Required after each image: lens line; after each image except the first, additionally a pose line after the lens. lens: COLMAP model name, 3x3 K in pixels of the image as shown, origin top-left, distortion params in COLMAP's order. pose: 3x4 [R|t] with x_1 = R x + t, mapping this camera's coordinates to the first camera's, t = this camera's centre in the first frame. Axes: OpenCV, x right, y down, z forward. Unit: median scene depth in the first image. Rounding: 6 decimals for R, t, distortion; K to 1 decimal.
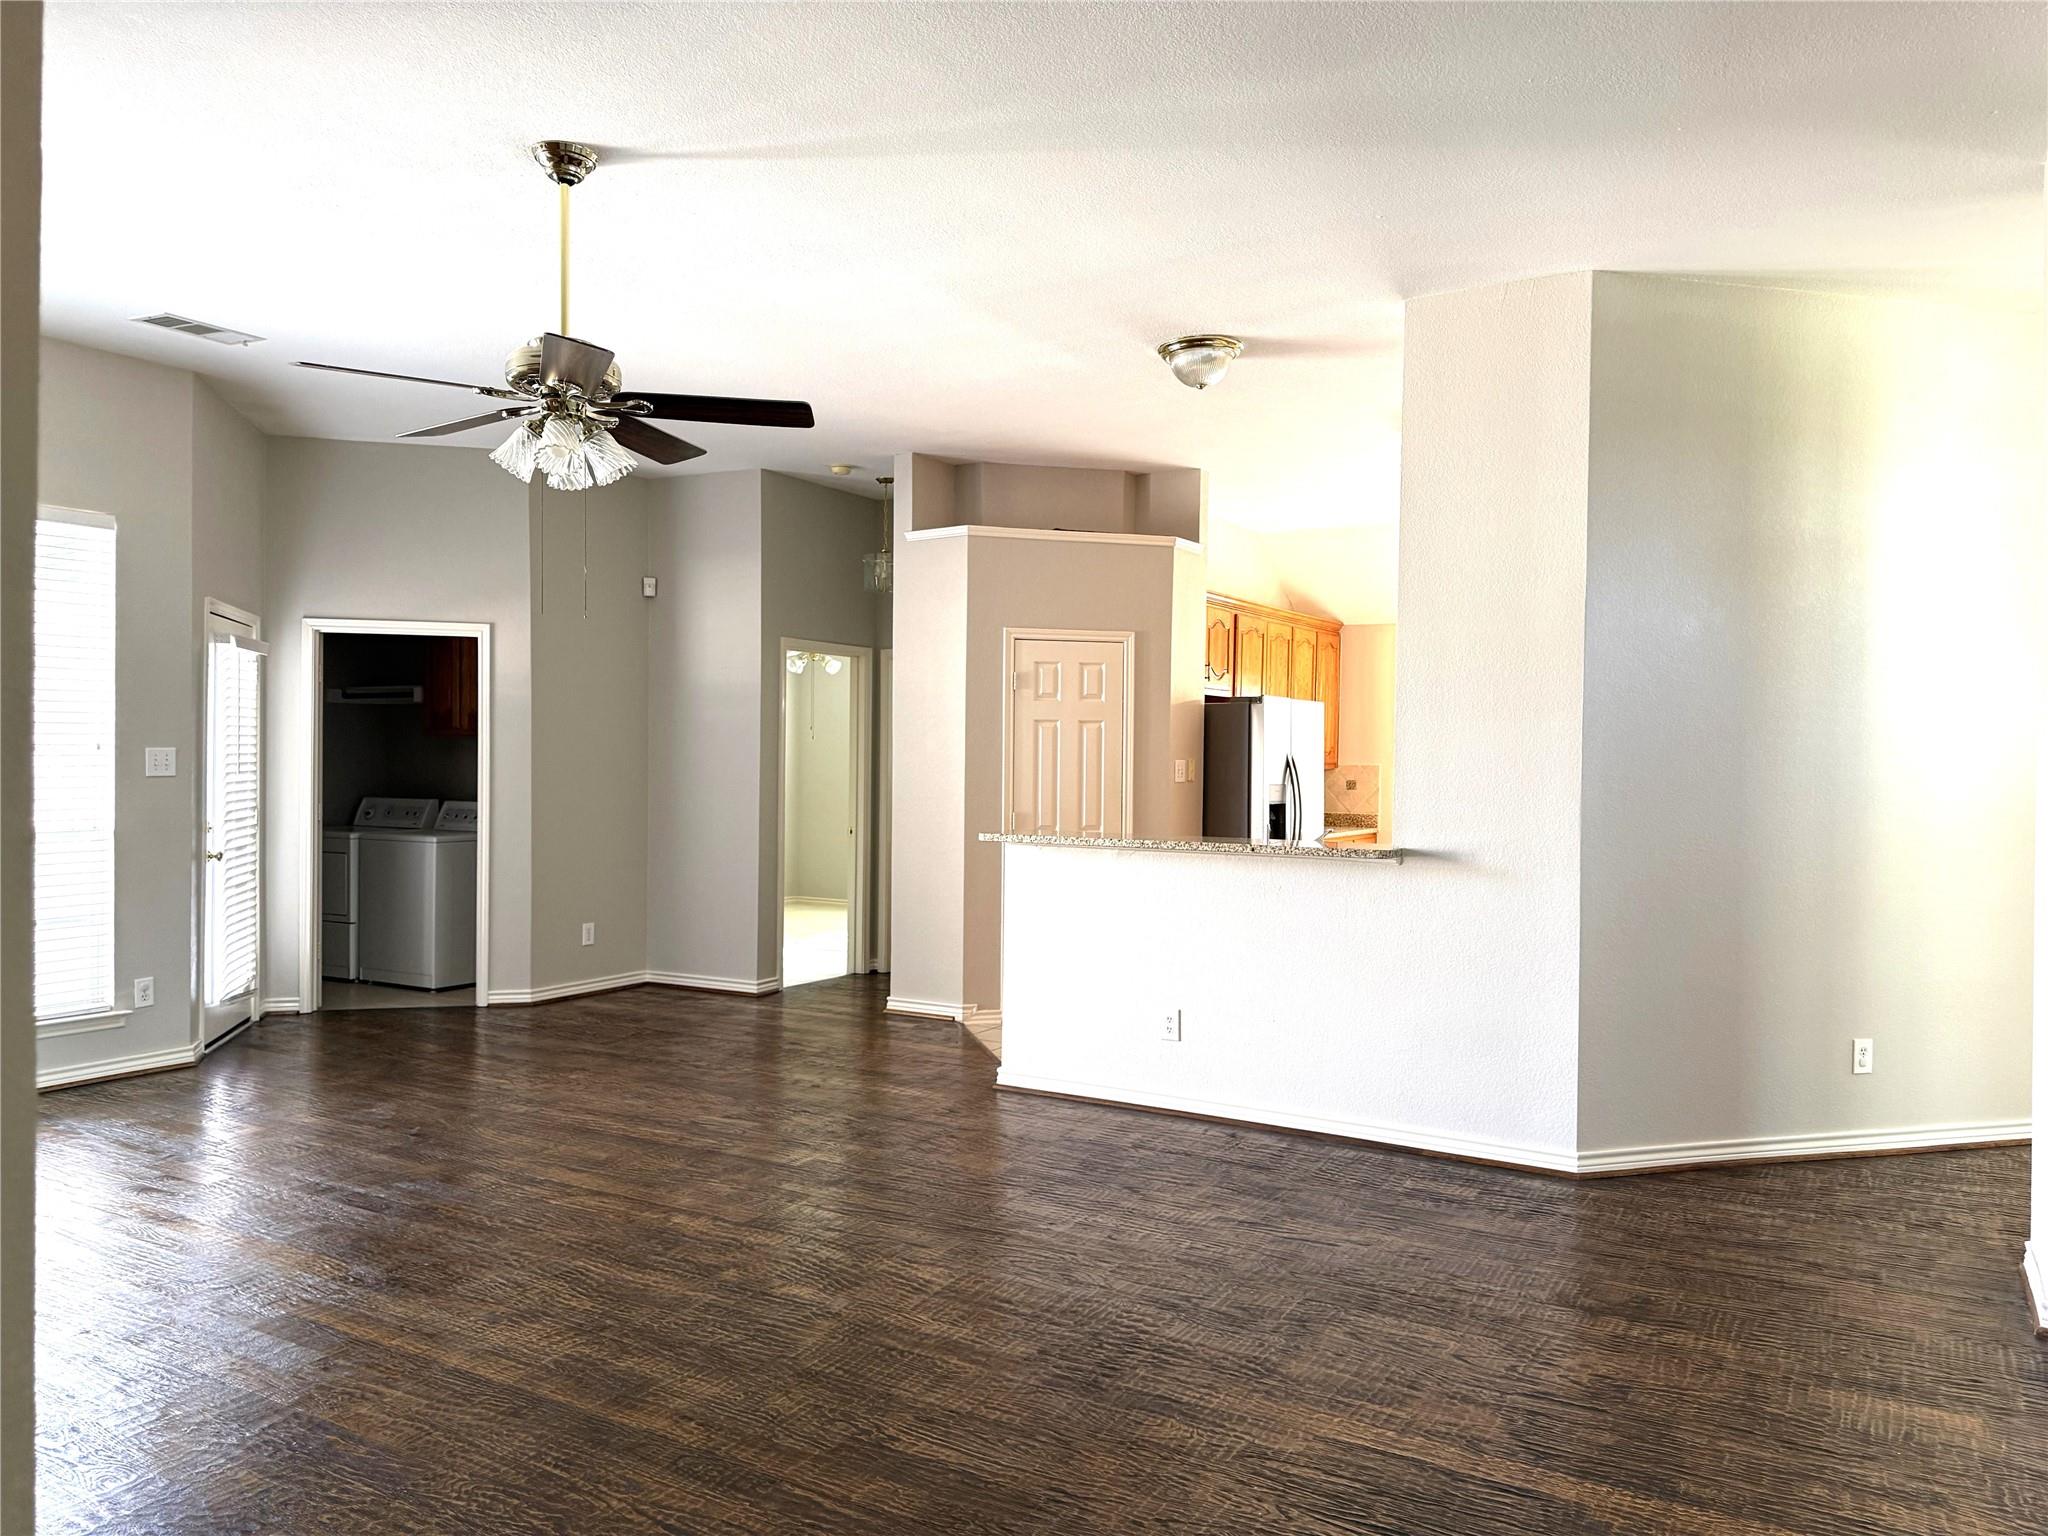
lens RADIAL K [[1442.2, 0, 1024.0], [0, 1442.2, 768.0], [0, 0, 1]] dist [-0.012048, -0.003595]
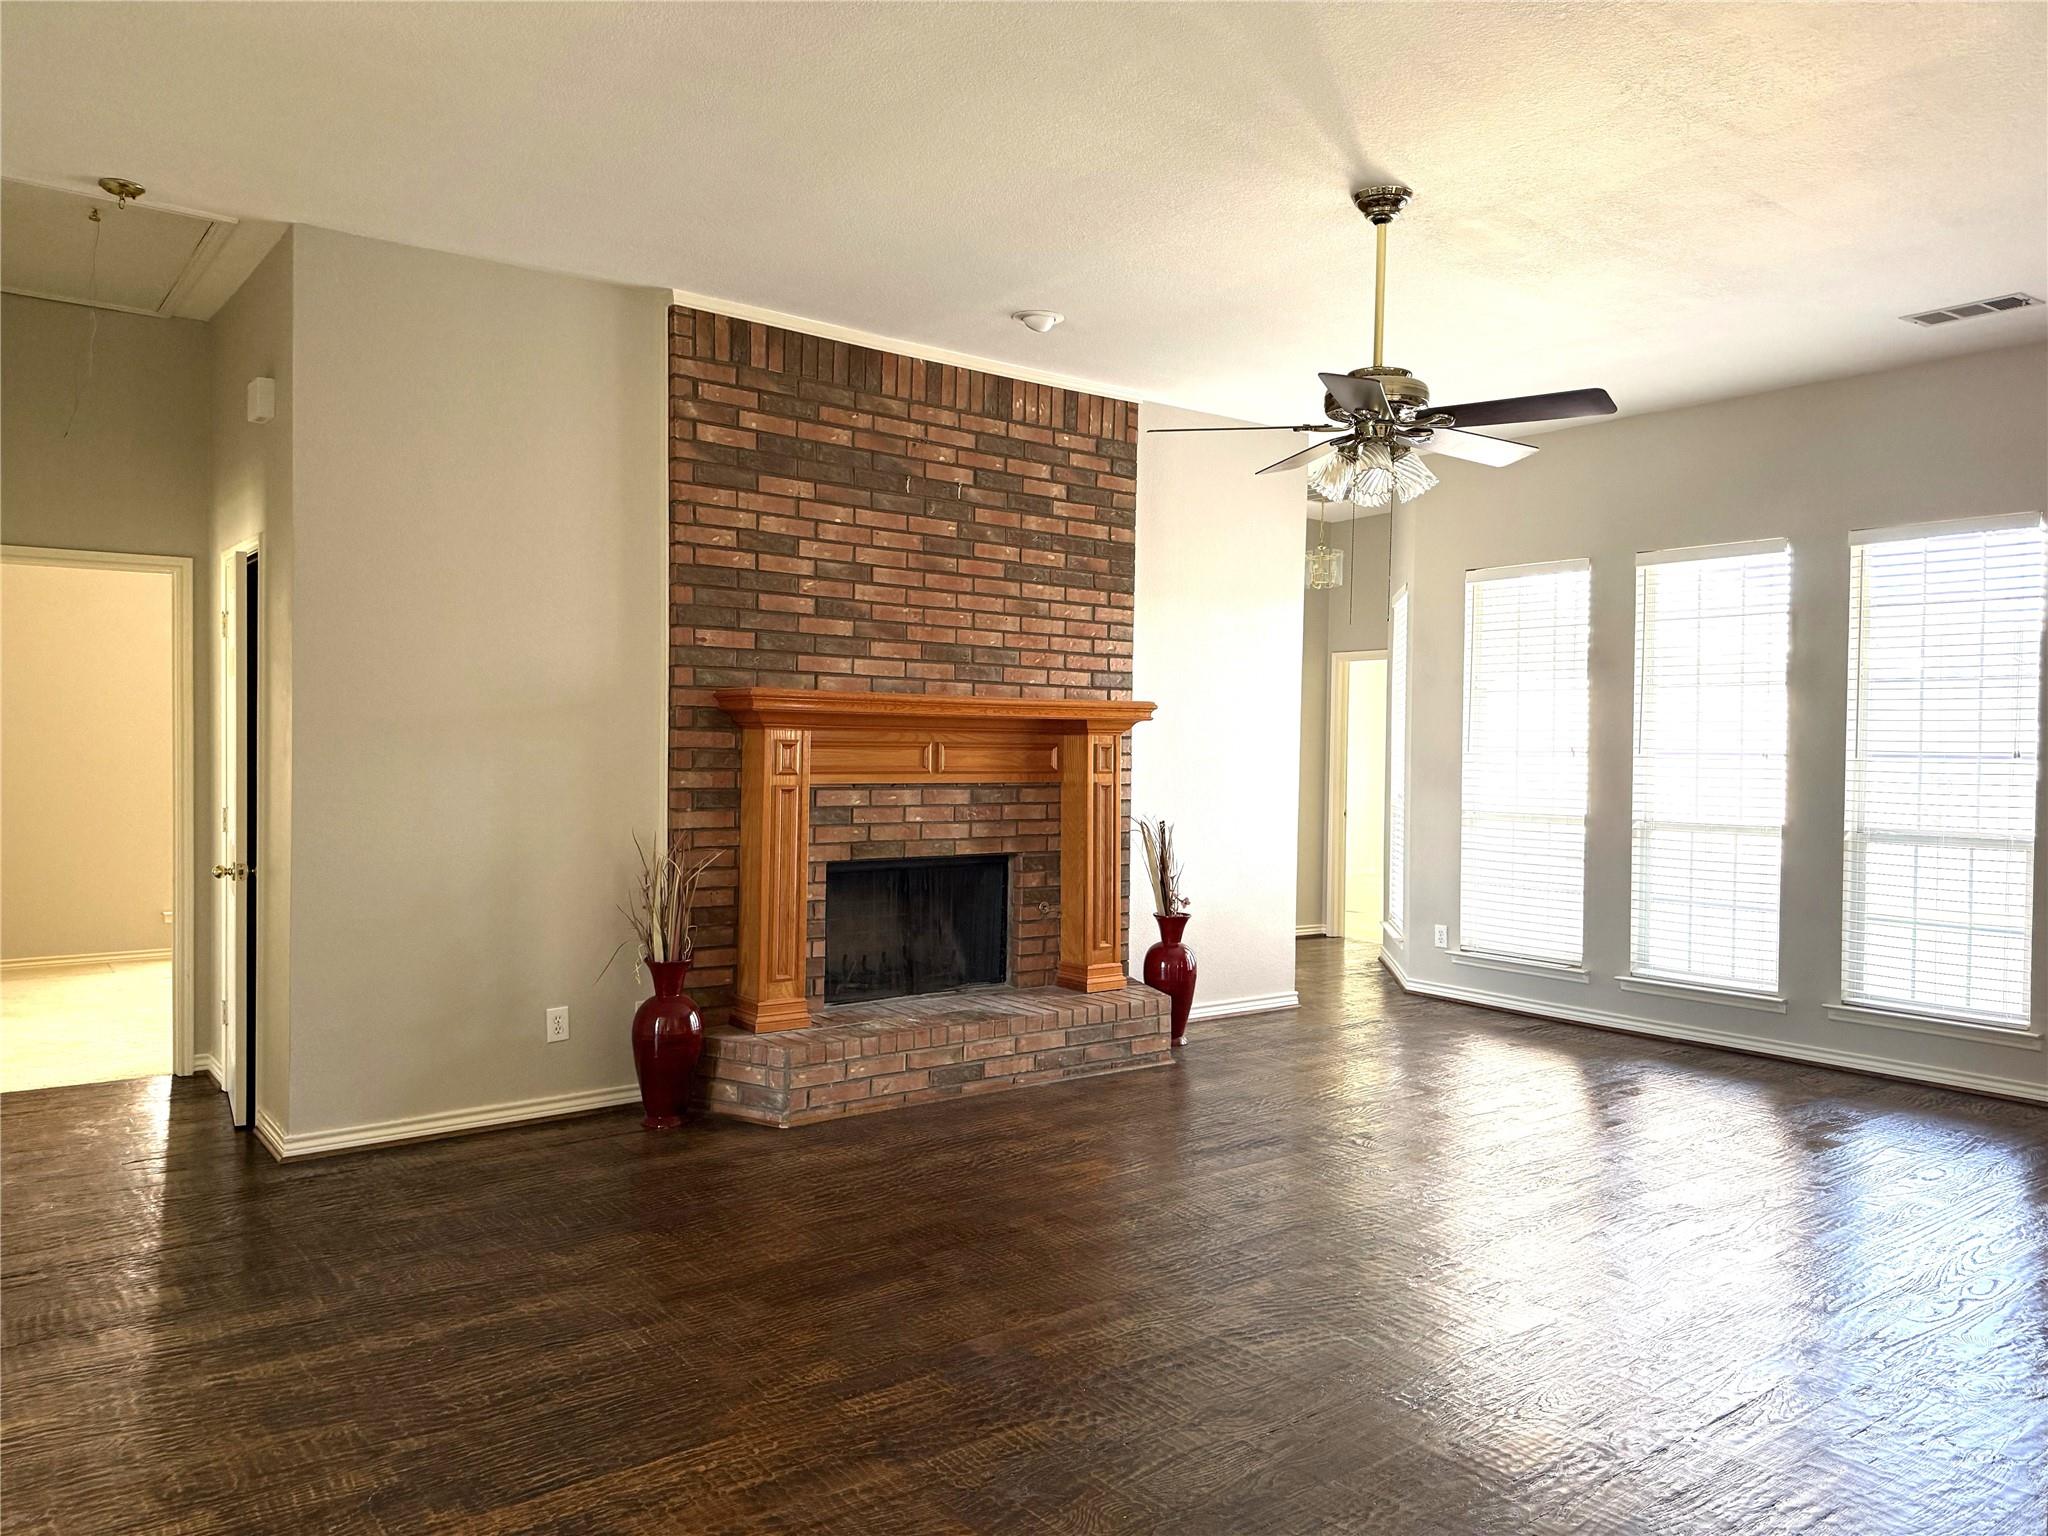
lens RADIAL K [[1442.2, 0, 1024.0], [0, 1442.2, 768.0], [0, 0, 1]] dist [-0.012048, -0.003595]
pose [[-0.387571, 0.000390, -0.921840, 0.702899], [-0.024535, 0.999641, 0.010738, -0.000361], [0.921513, 0.026779, -0.387422, 1.053325]]
